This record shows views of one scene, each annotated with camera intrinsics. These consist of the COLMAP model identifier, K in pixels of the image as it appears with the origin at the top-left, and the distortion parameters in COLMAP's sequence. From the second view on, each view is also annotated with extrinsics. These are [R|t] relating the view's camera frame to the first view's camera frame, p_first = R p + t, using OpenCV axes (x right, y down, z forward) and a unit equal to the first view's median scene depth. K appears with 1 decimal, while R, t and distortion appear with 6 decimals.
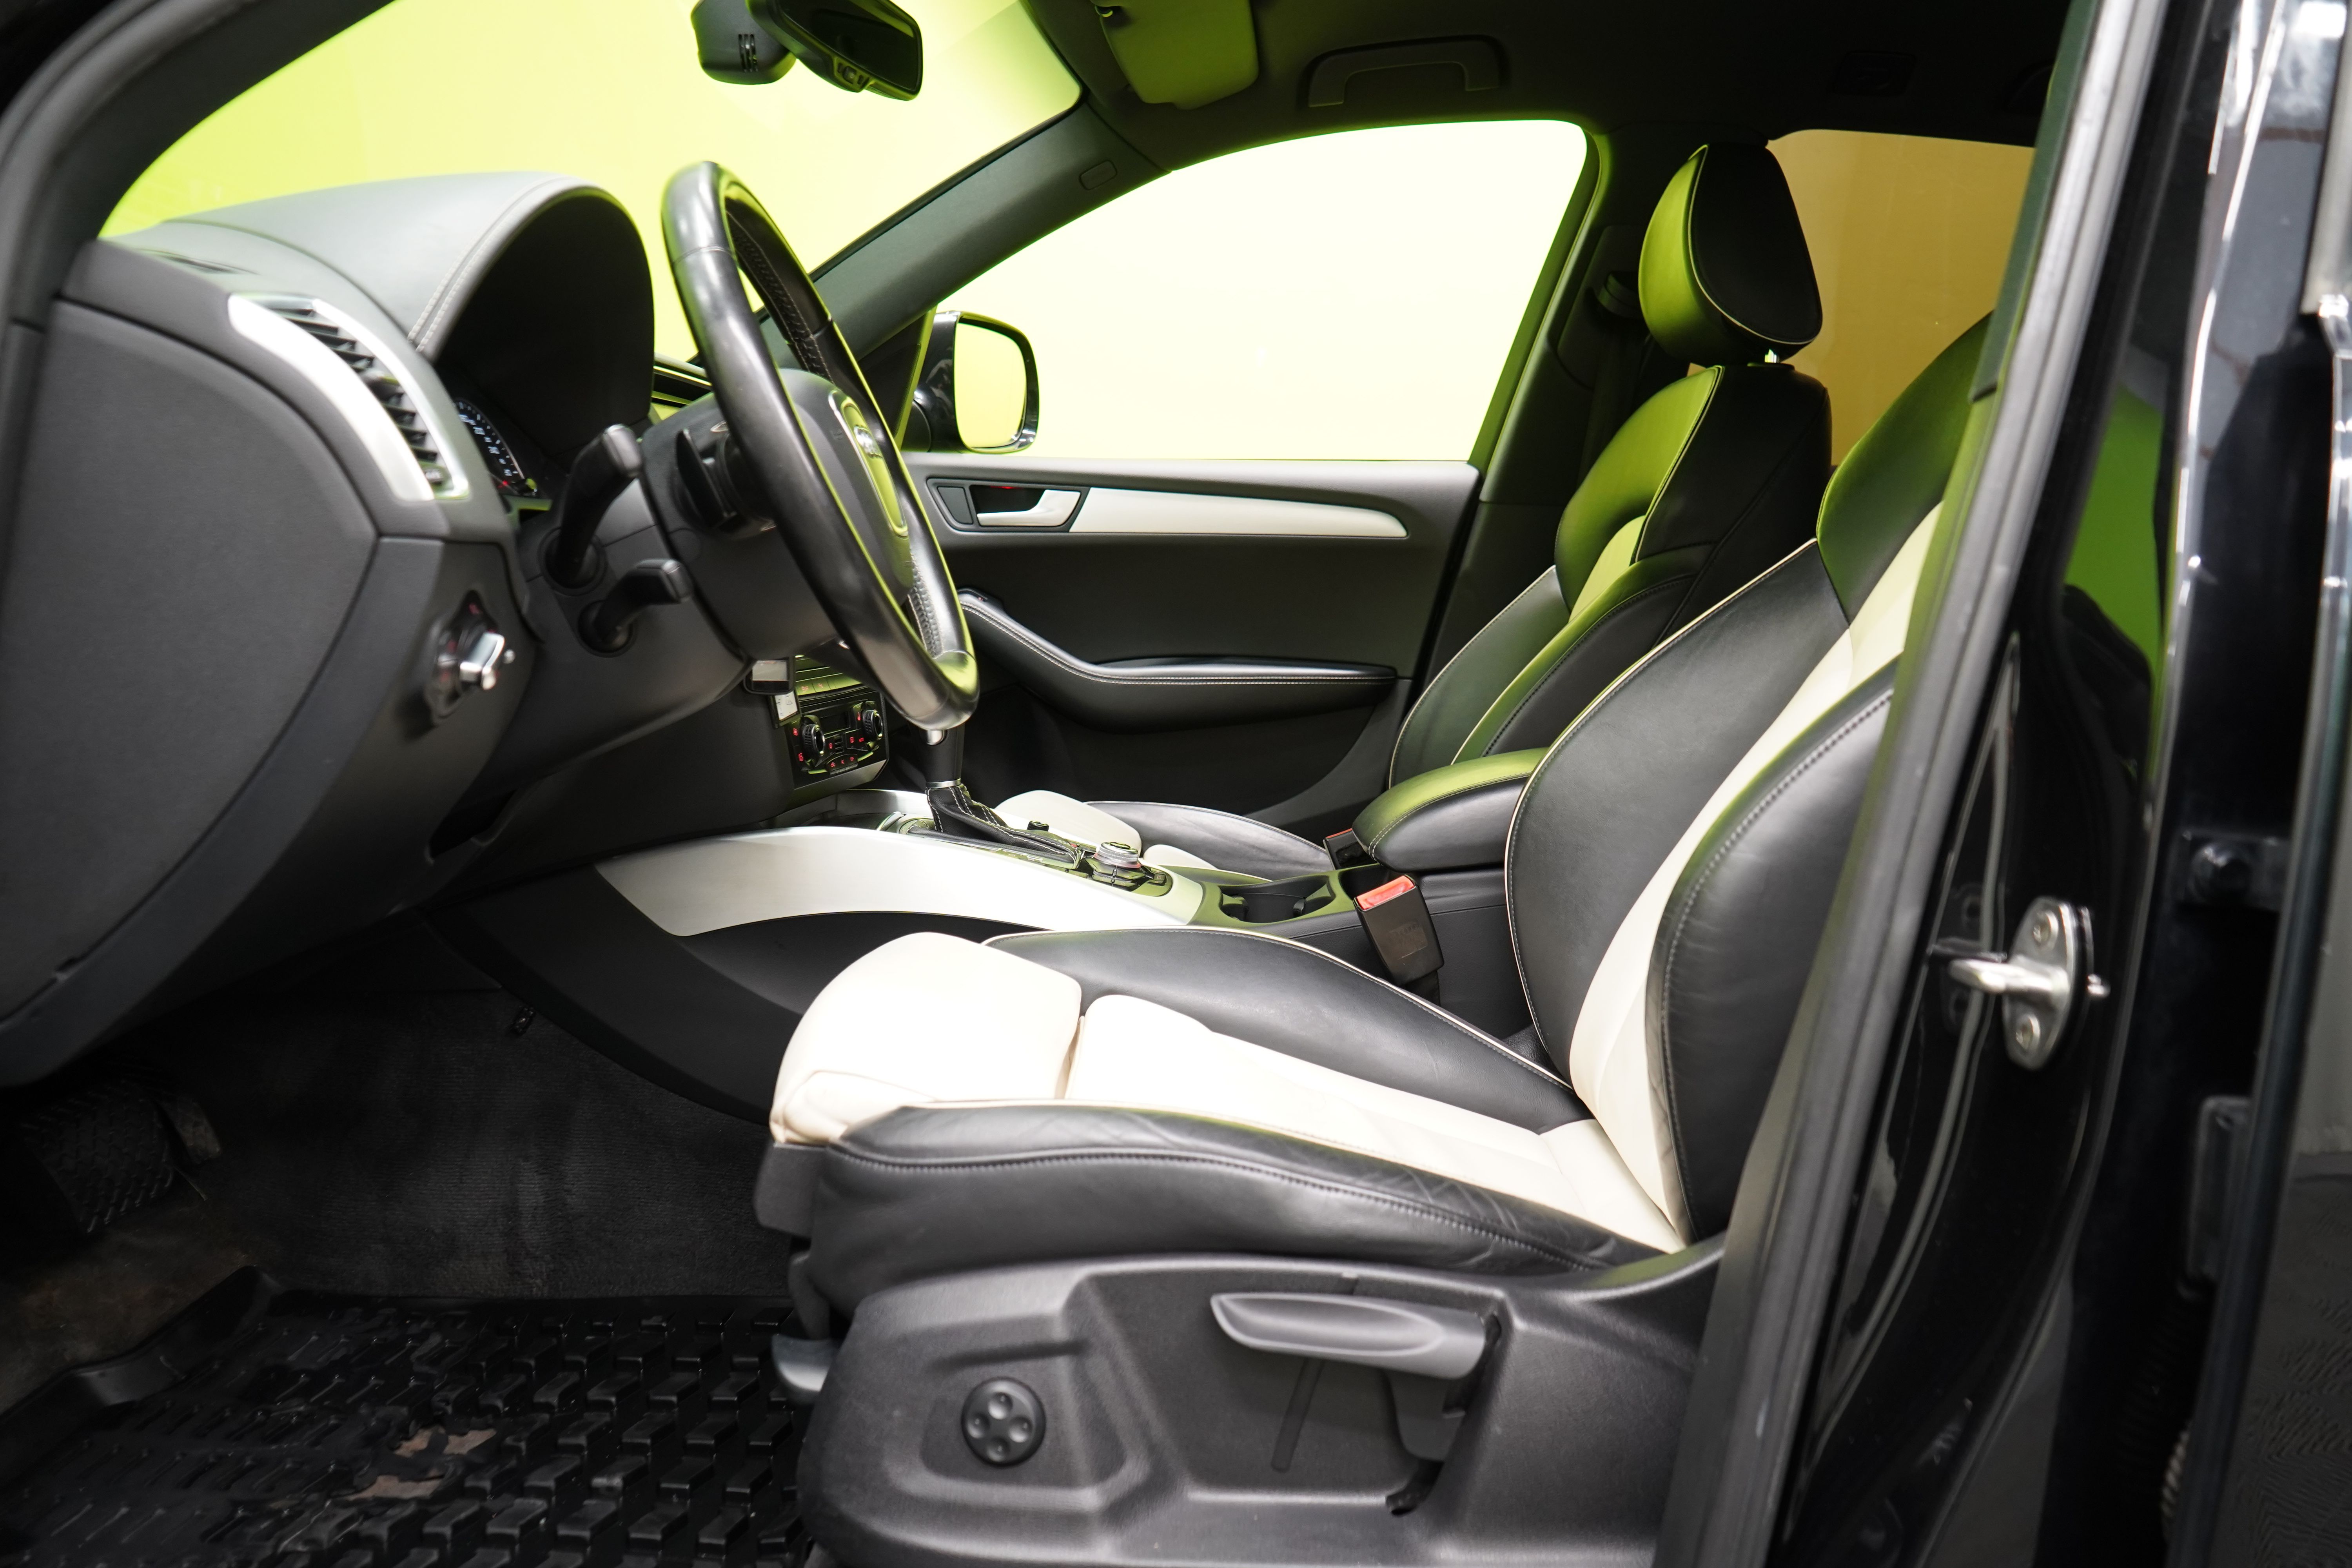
lens RADIAL K [[1881.8, 0, 1175.0], [0, 1881.8, 780.6], [0, 0, 1]] dist [-0.015898, 0.005880]
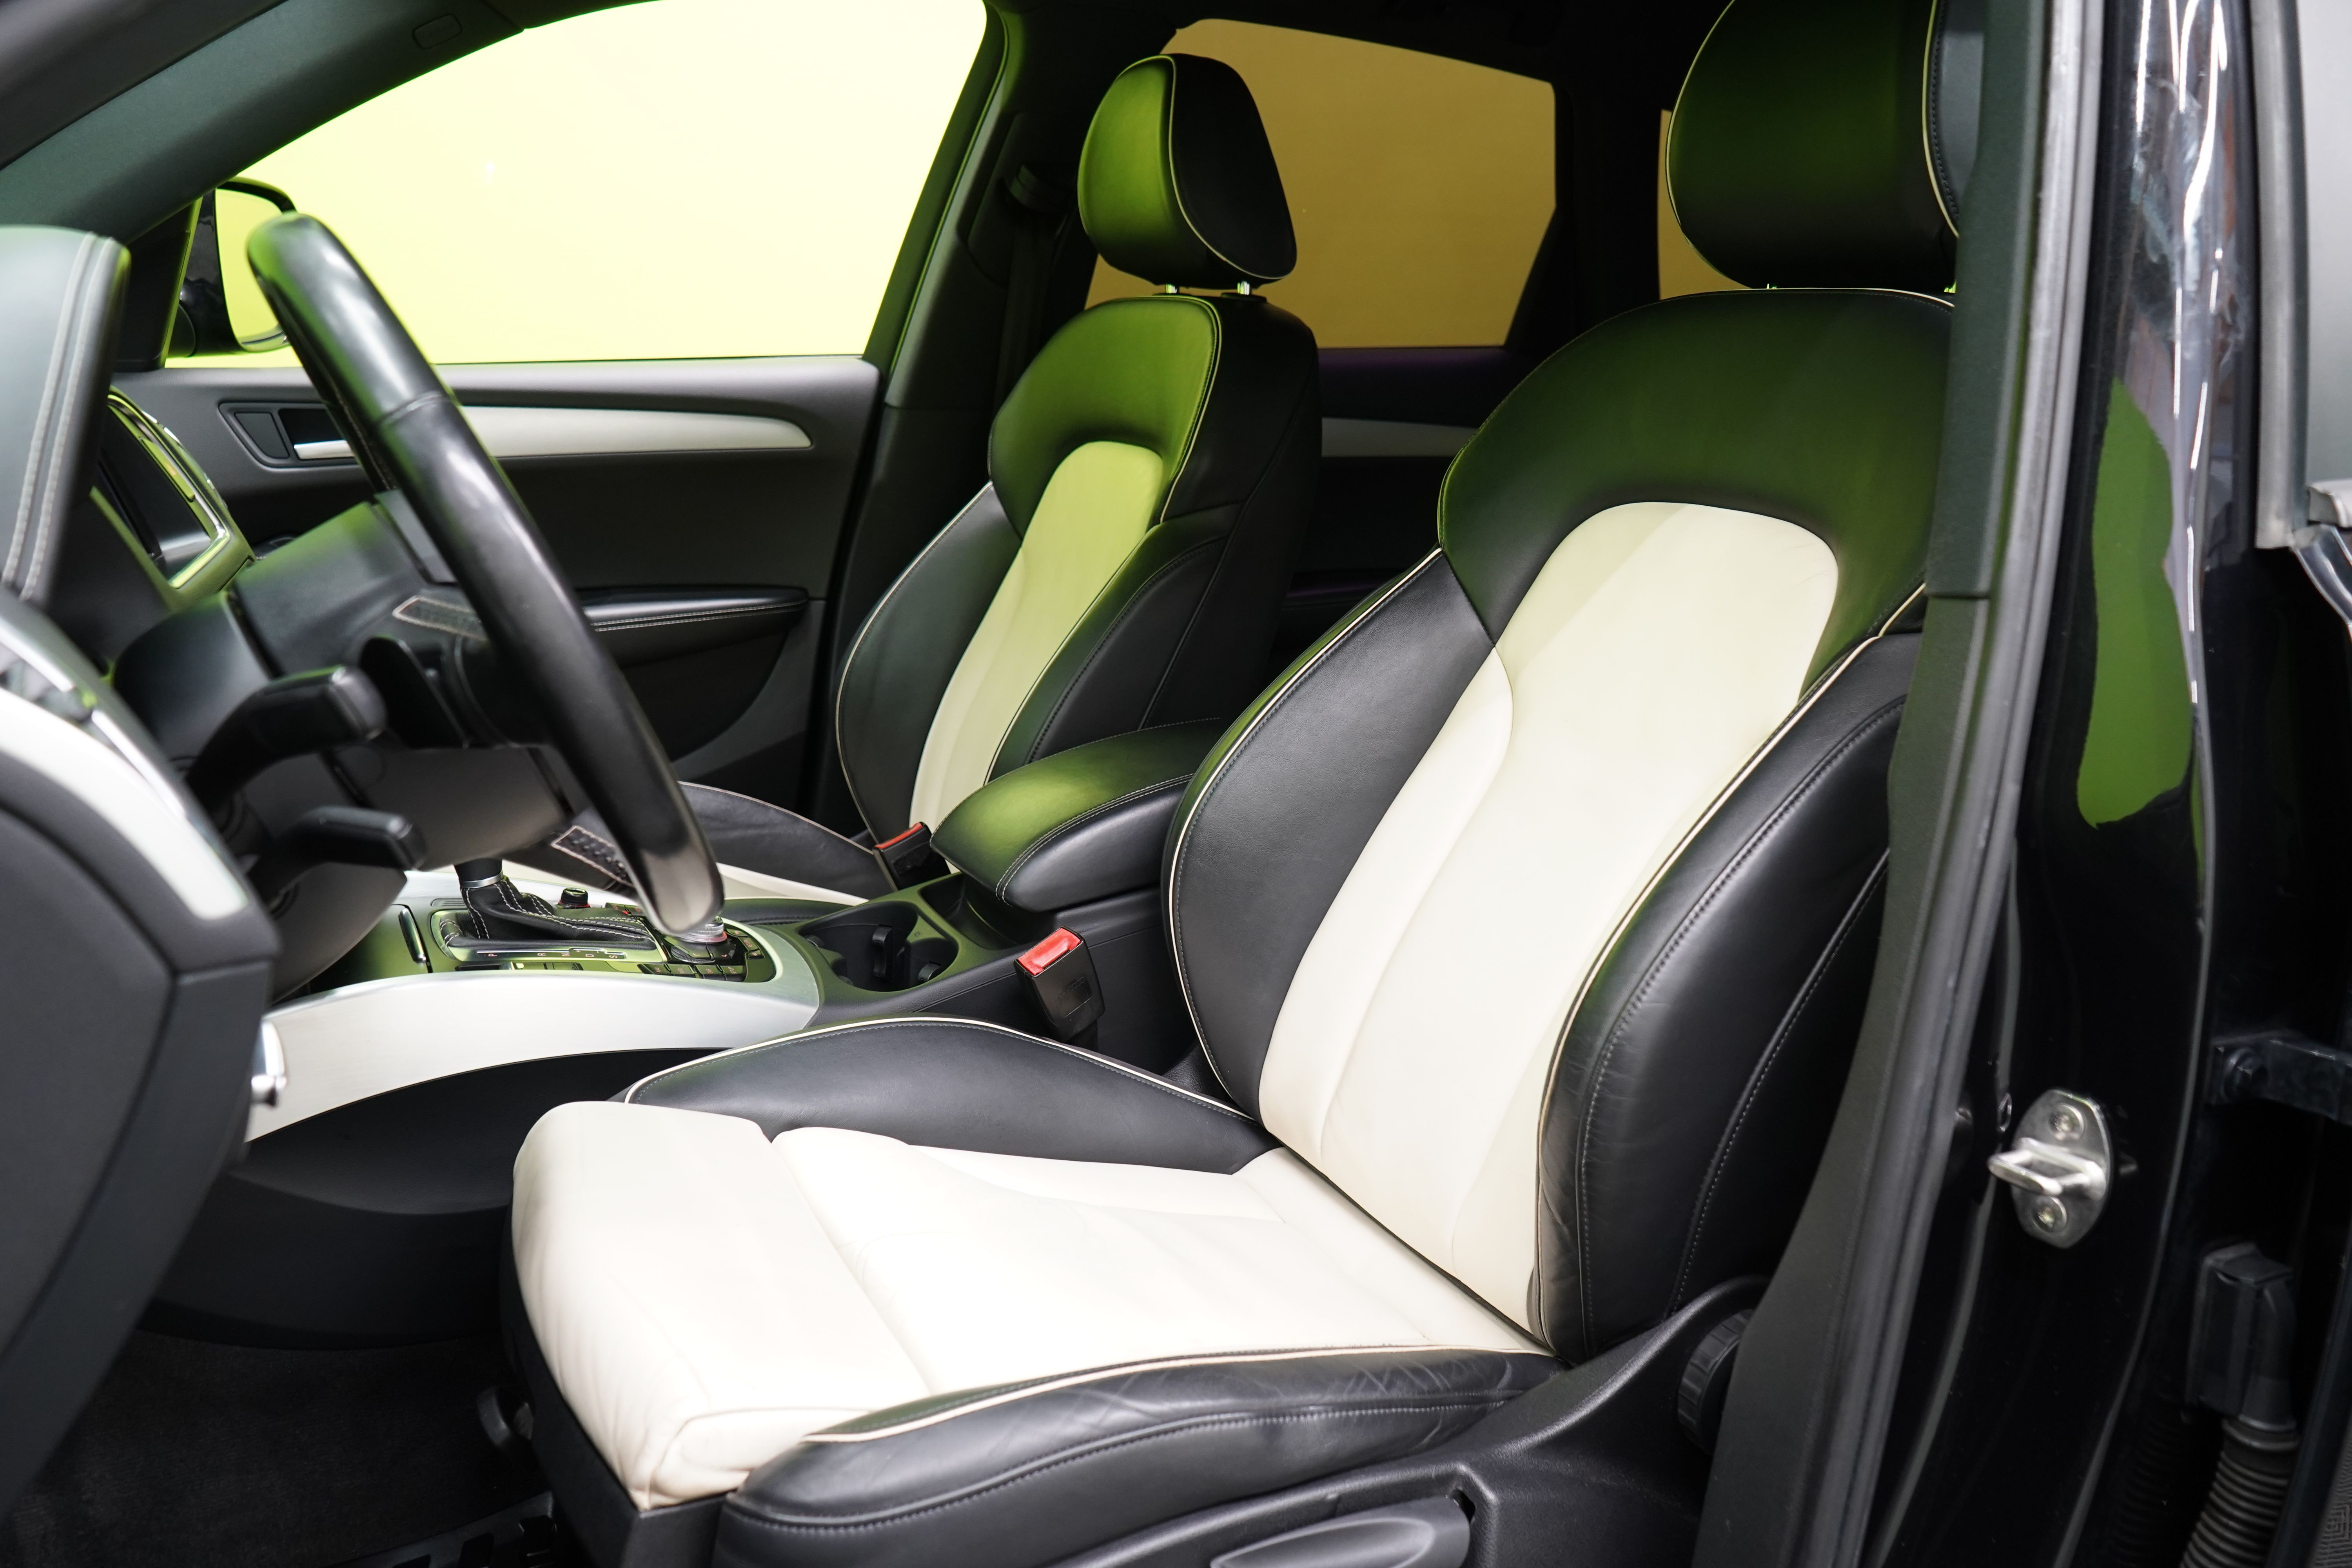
lens RADIAL K [[1881.8, 0, 1176.4], [0, 1881.8, 783.9], [0, 0, 1]] dist [-0.015898, 0.005880]
pose [[0.883169, -0.128705, 0.451052, -0.251667], [0.060272, 0.984785, 0.162988, -0.176733], [-0.465167, -0.116760, 0.877489, 0.168262]]
